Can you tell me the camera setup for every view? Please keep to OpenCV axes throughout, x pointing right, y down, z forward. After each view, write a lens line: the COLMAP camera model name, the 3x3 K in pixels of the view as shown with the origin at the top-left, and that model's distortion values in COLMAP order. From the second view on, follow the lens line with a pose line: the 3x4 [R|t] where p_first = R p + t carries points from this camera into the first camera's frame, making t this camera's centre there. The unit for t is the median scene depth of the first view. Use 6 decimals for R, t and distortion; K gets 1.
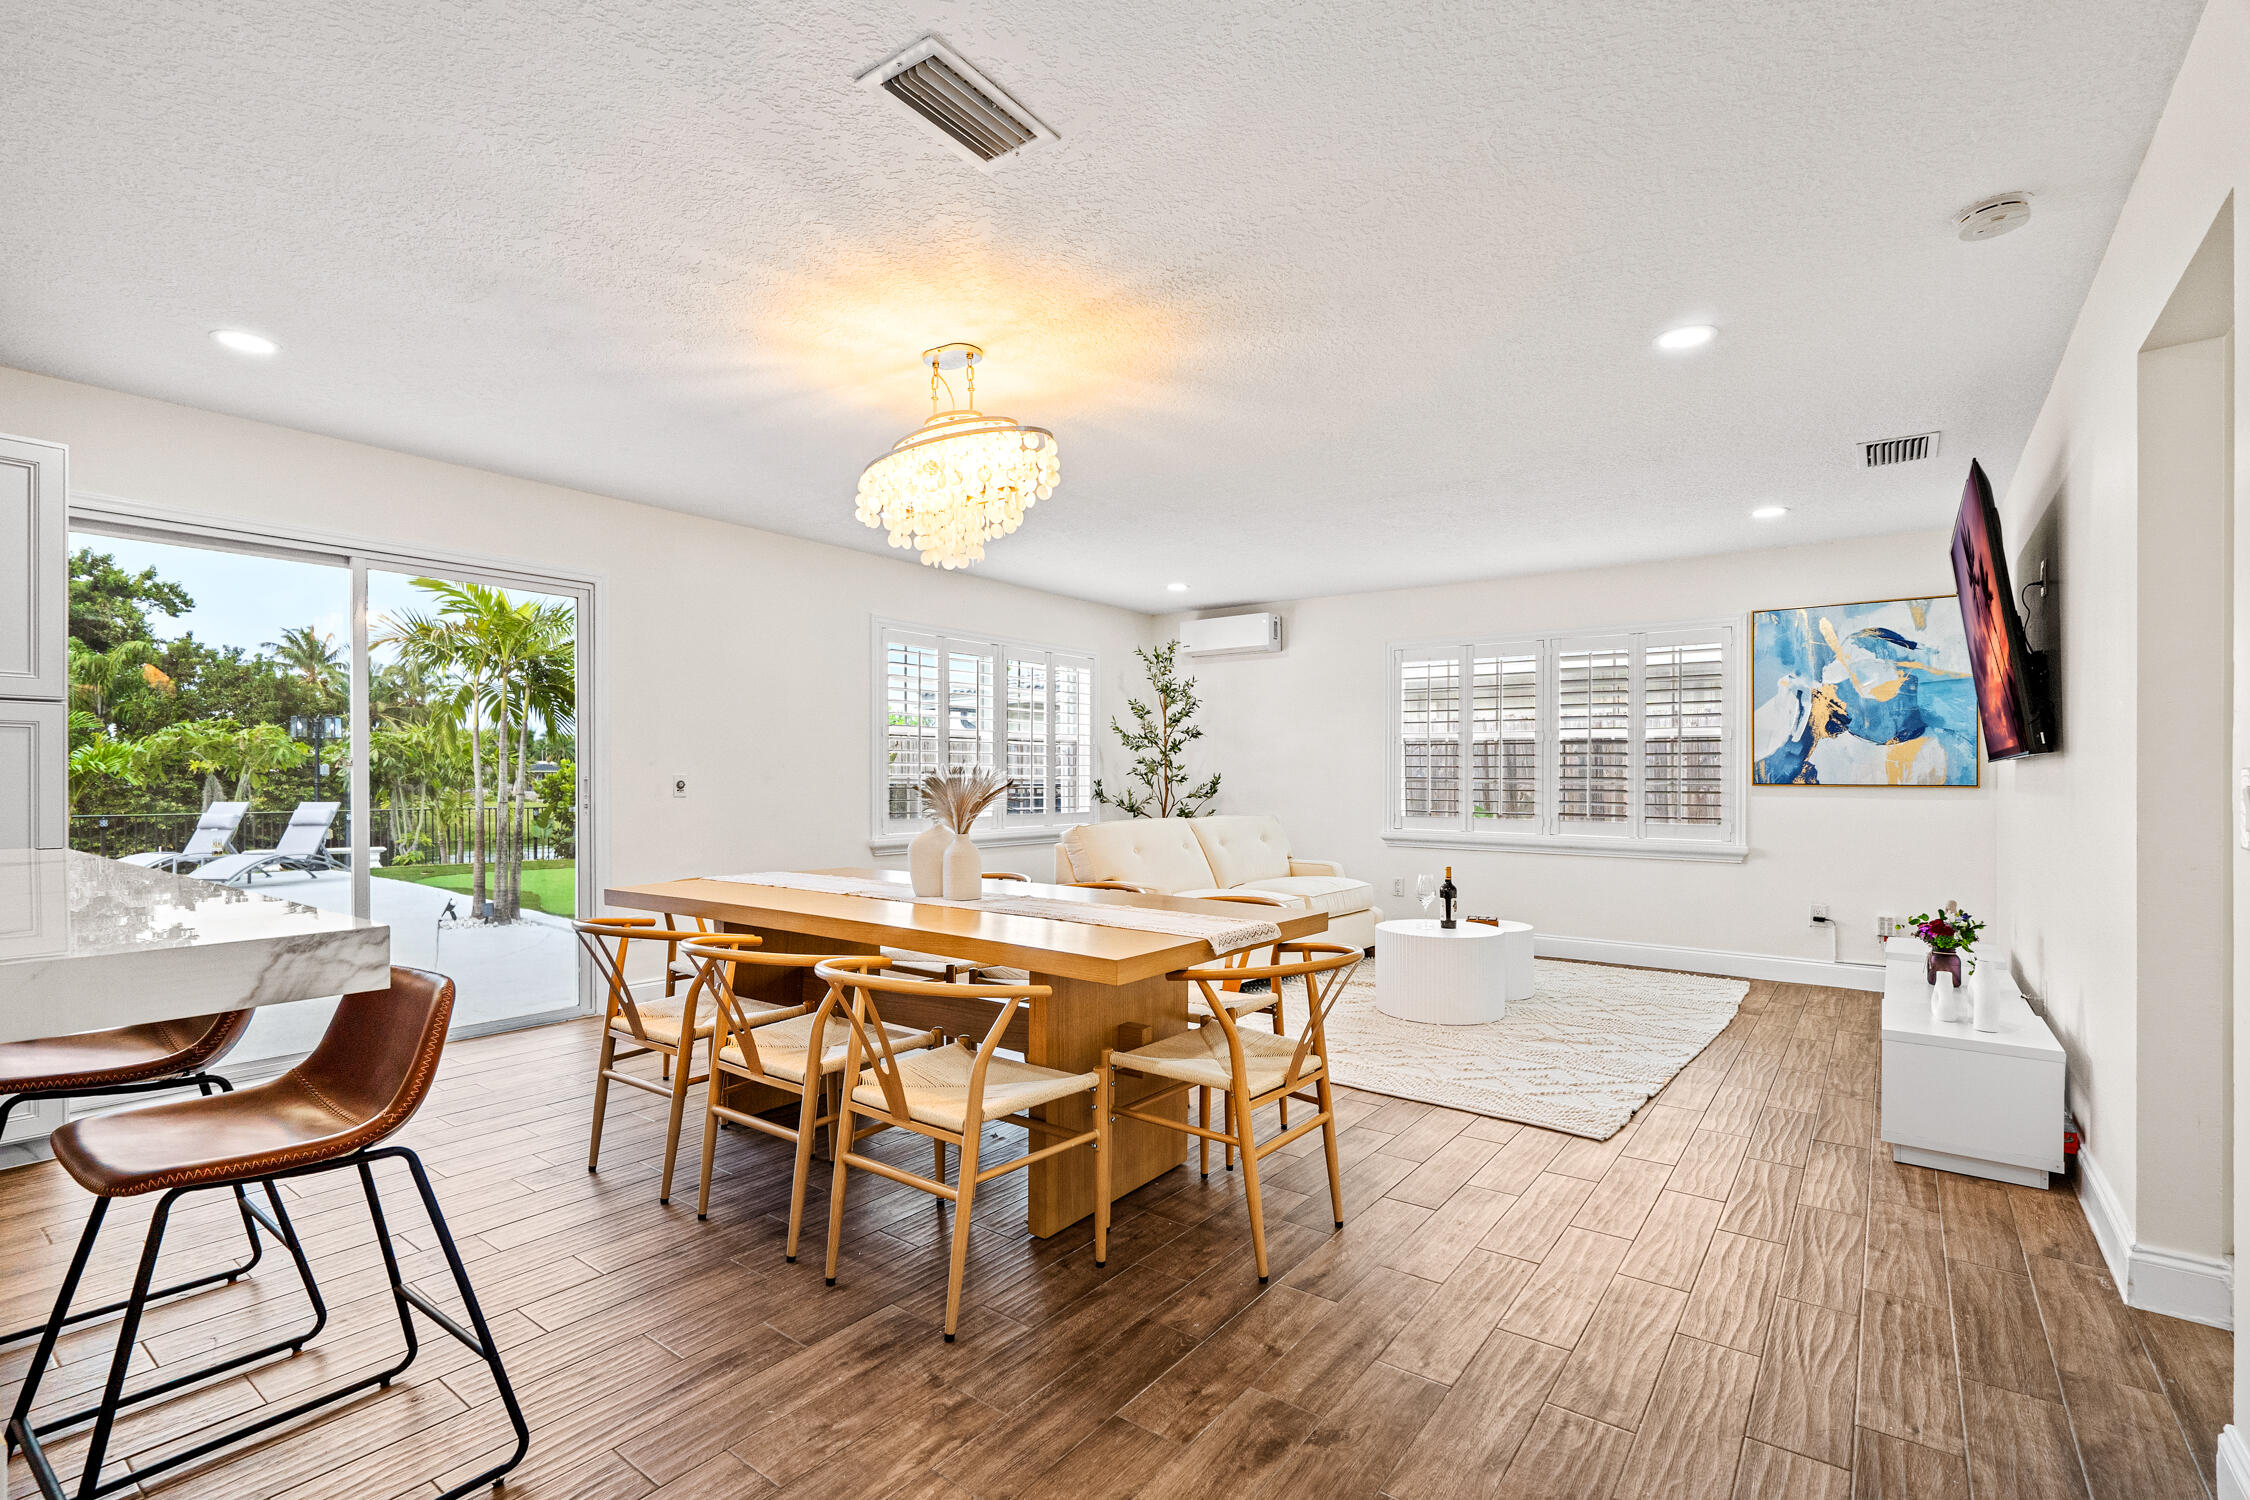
lens RADIAL K [[1026.2, 0, 1125.2], [0, 1026.2, 777.6], [0, 0, 1]] dist [-0.003953, -0.000382]
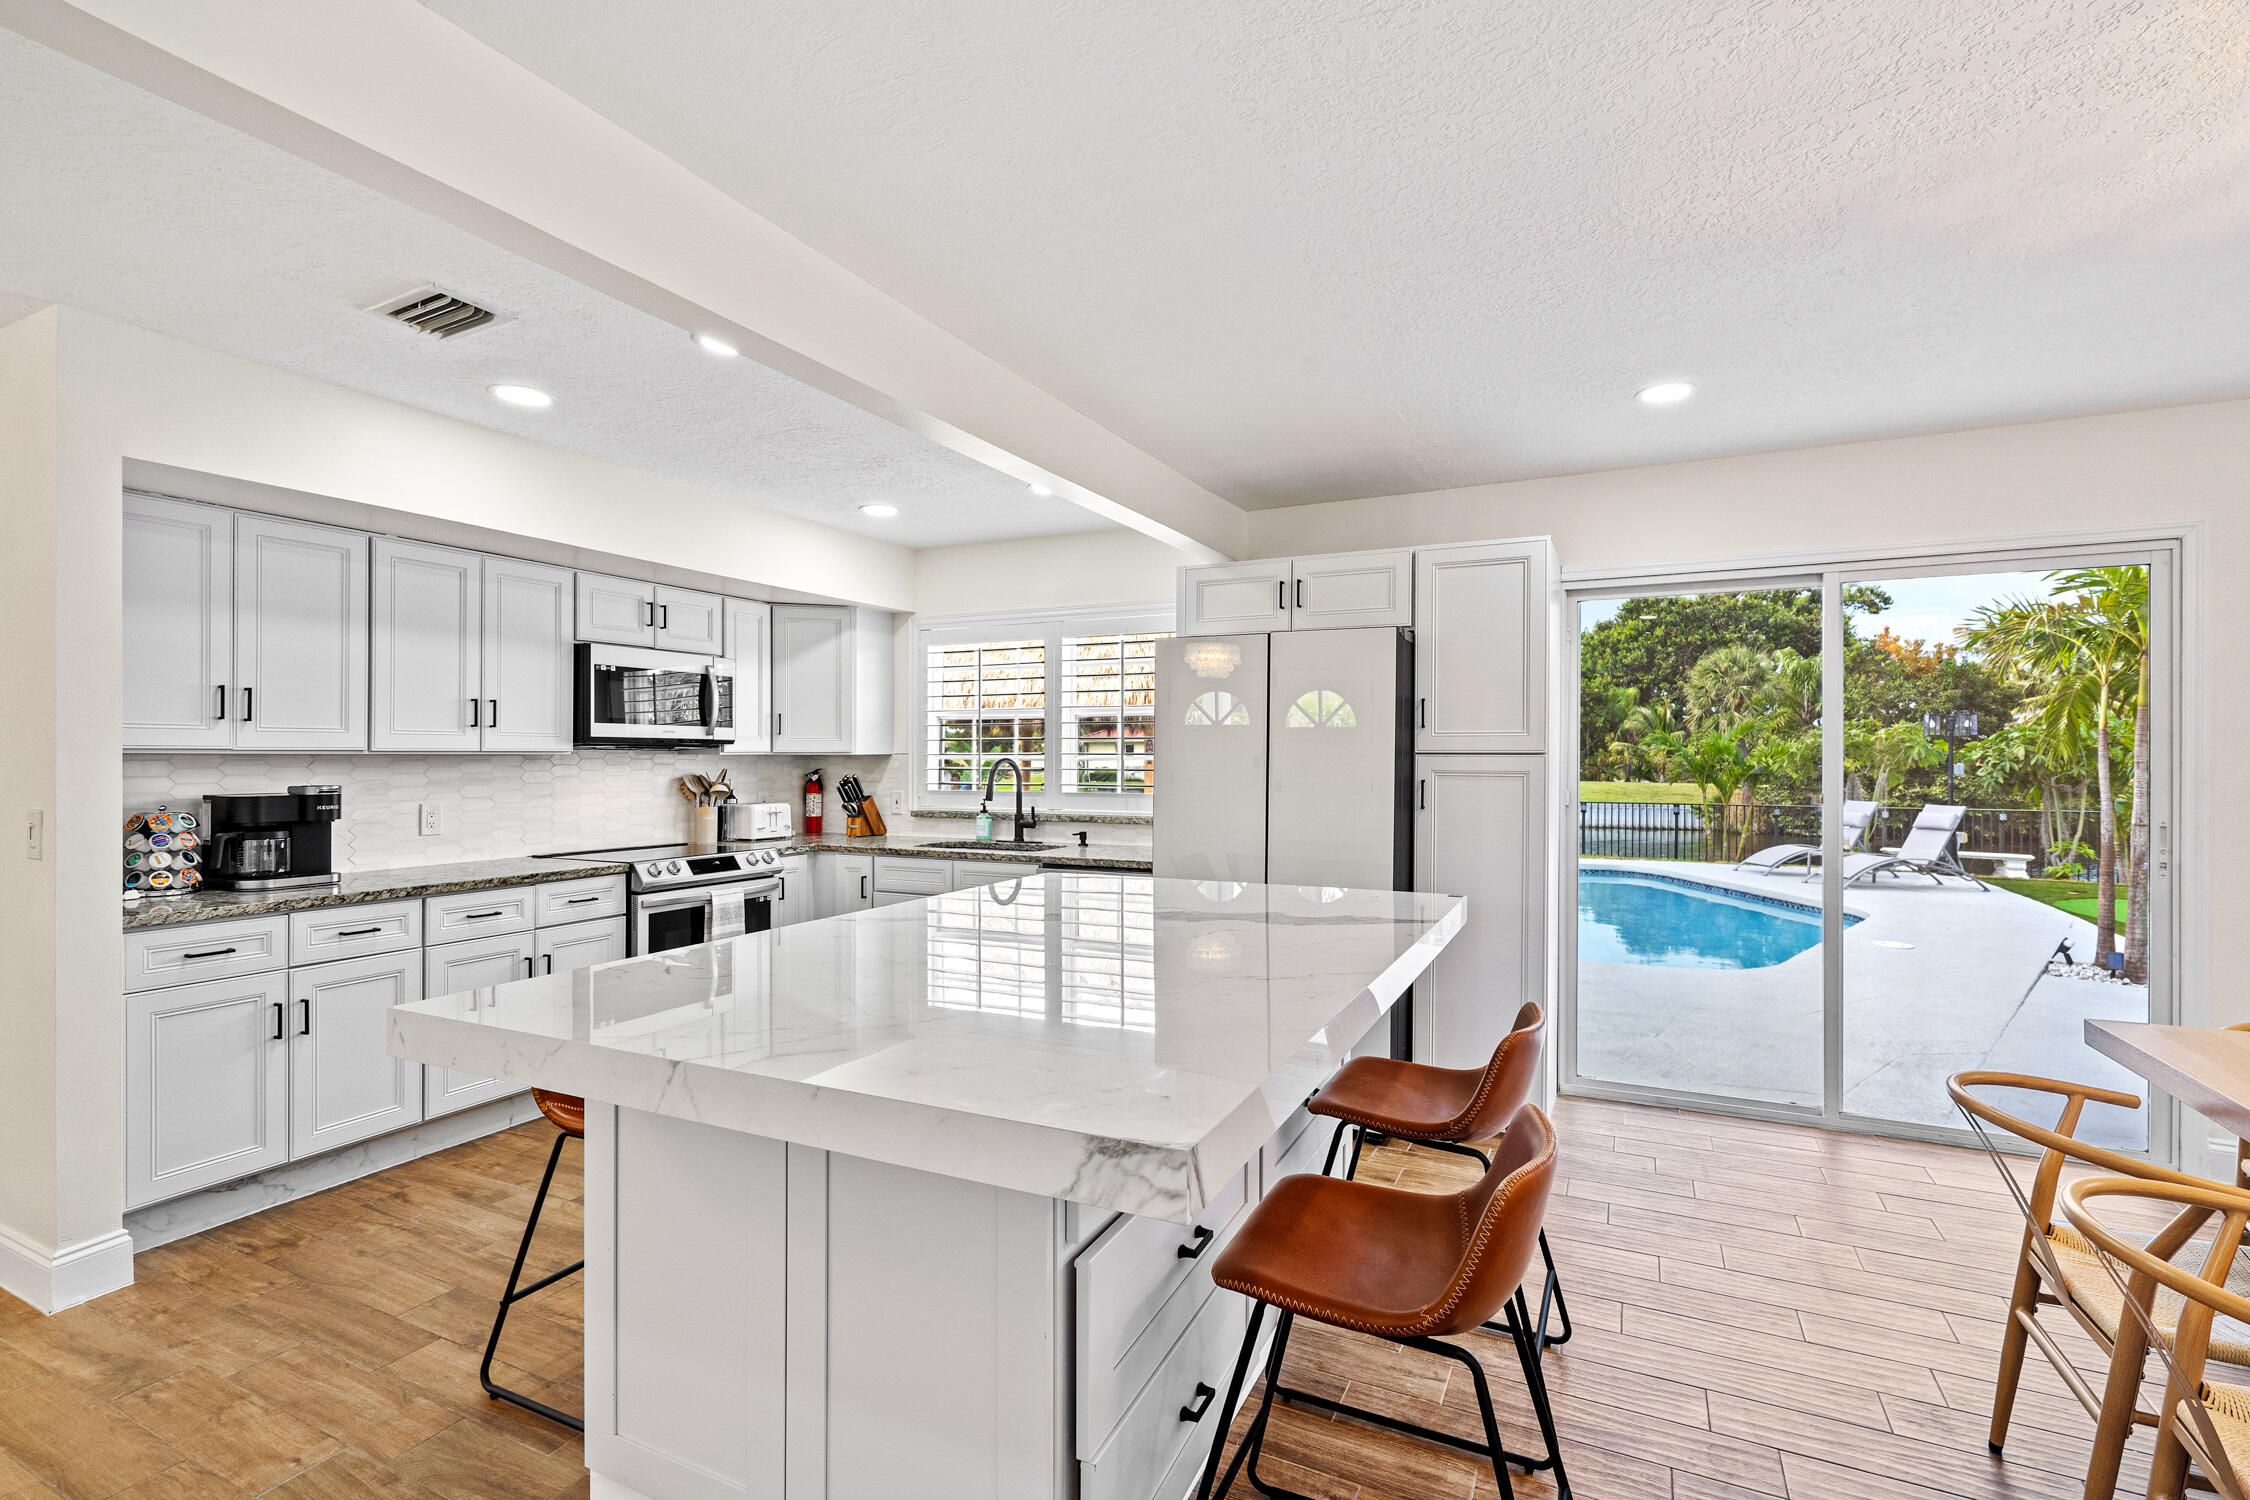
lens RADIAL K [[1026.2, 0, 1127.2], [0, 1026.2, 748.6], [0, 0, 1]] dist [-0.003953, -0.000382]
pose [[0.178516, -0.008918, -0.983897, 0.021493], [-0.001206, 0.999956, -0.009282, -0.035670], [0.983936, 0.002843, 0.178497, 0.159678]]
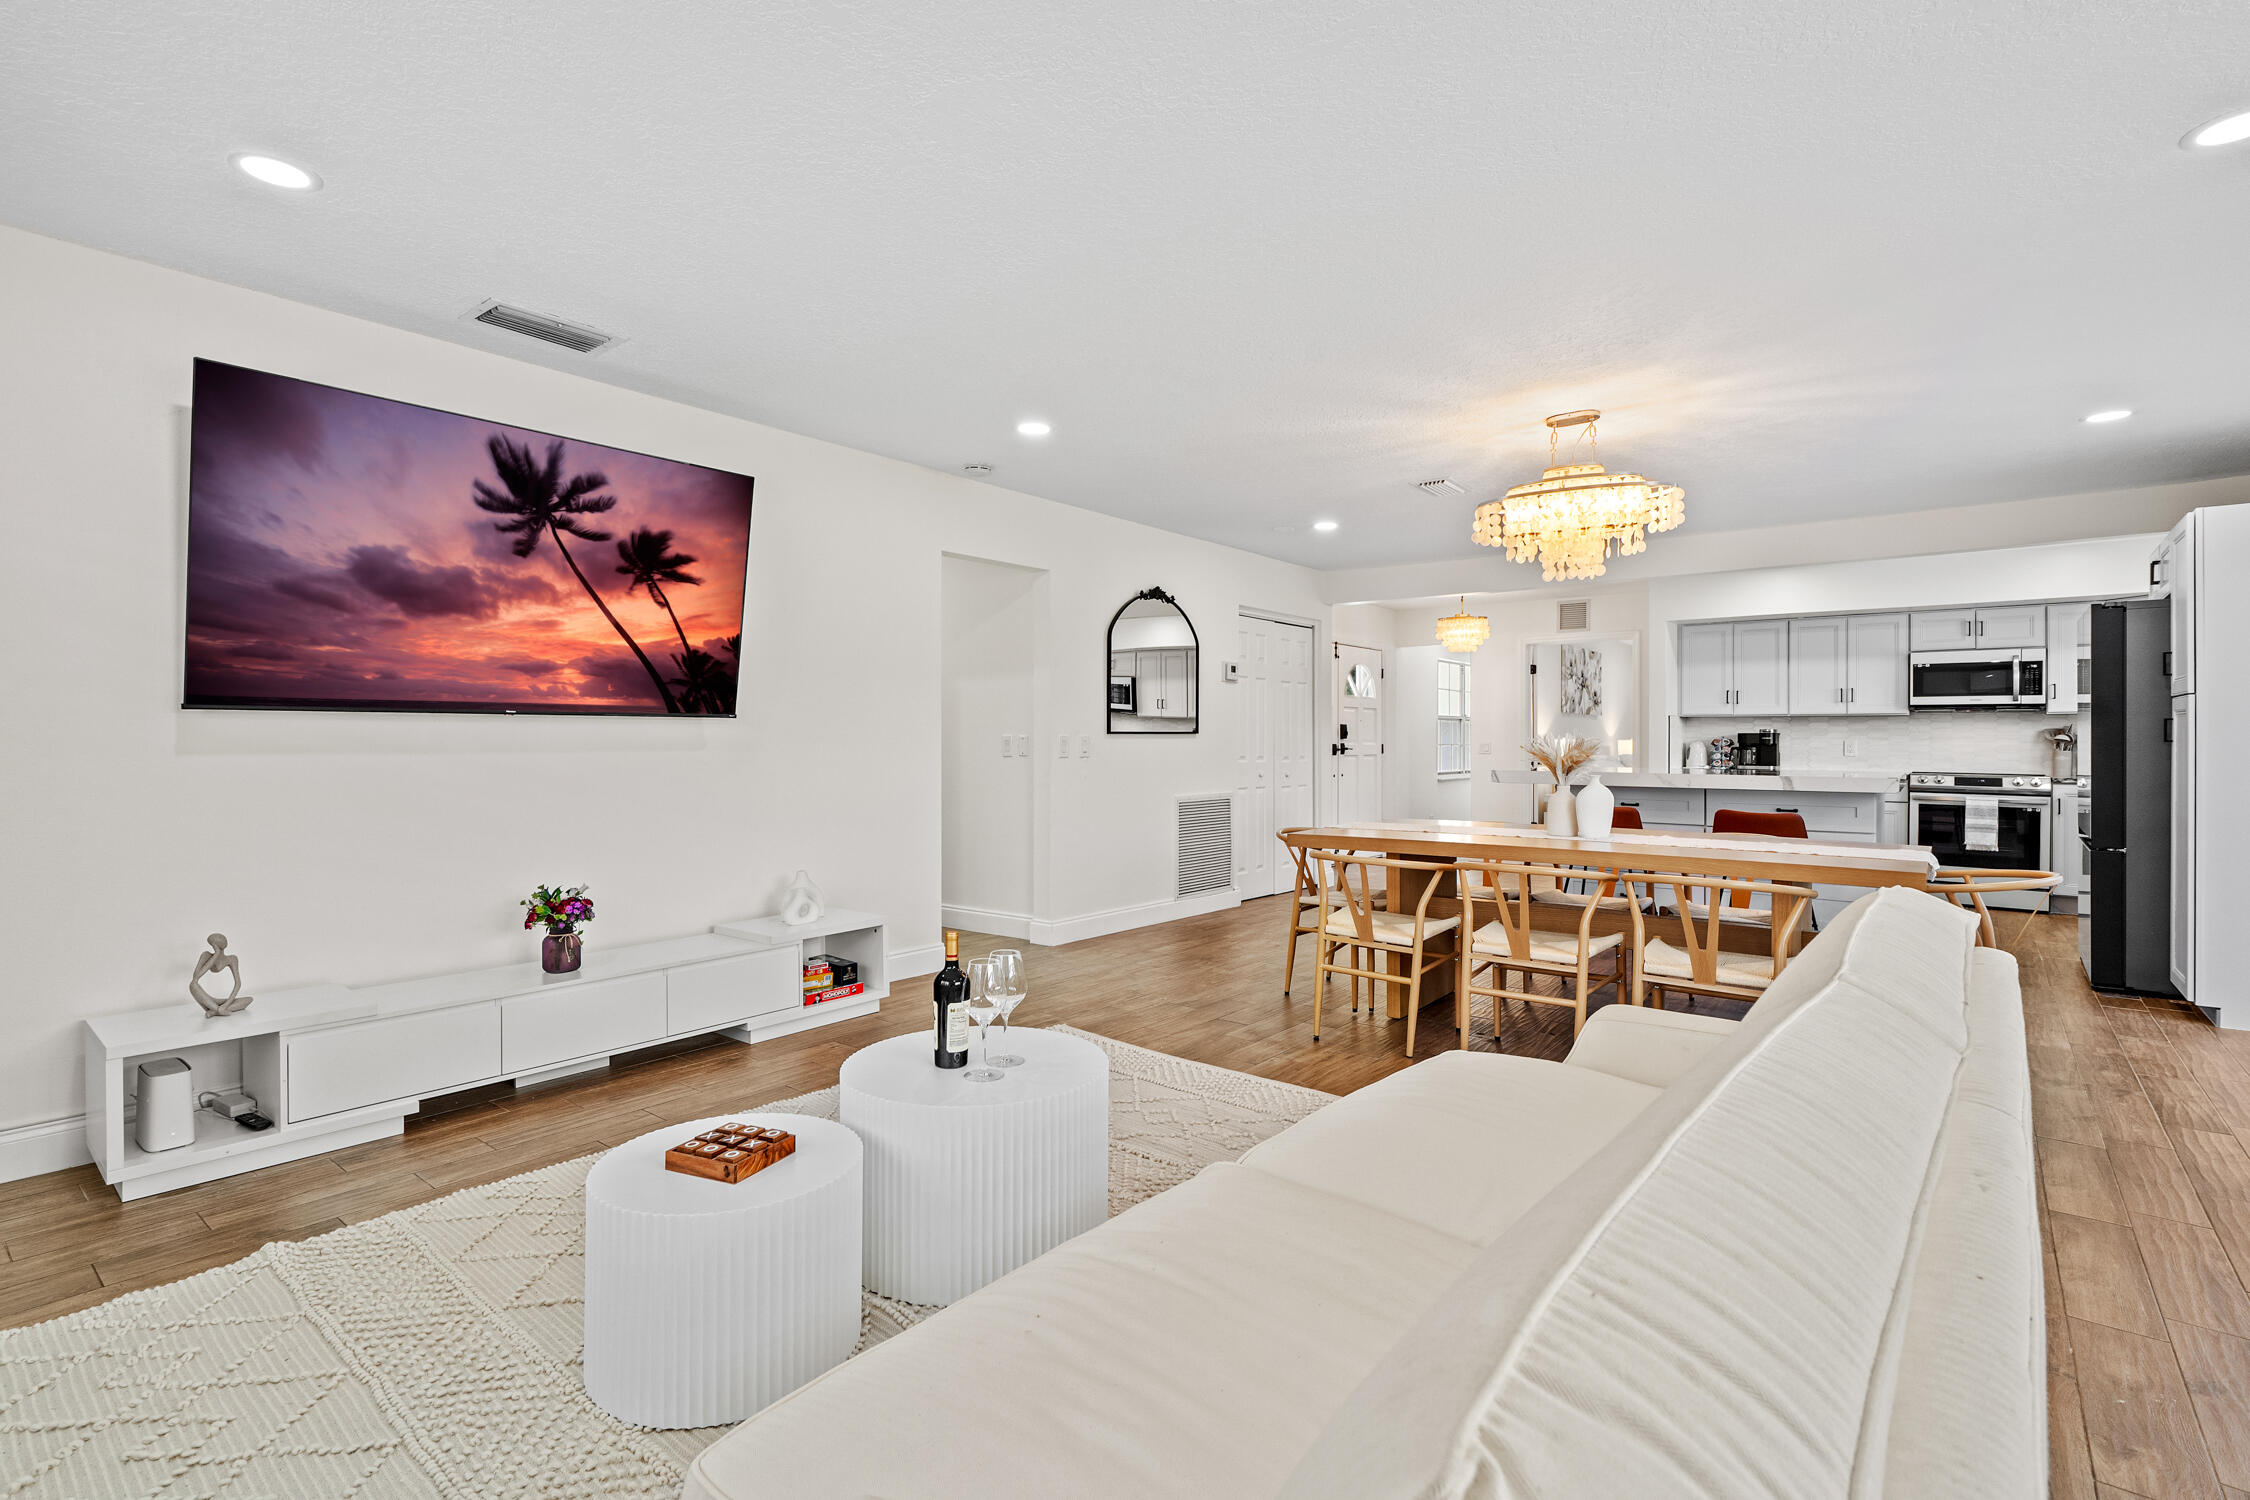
lens RADIAL K [[1026.2, 0, 1141.3], [0, 1026.2, 733.8], [0, 0, 1]] dist [-0.003953, -0.000382]
pose [[-0.999358, -0.006621, 0.035213, 0.175022], [-0.006804, 0.999964, -0.005076, -0.000343], [-0.035178, -0.005312, -0.999367, 1.249174]]
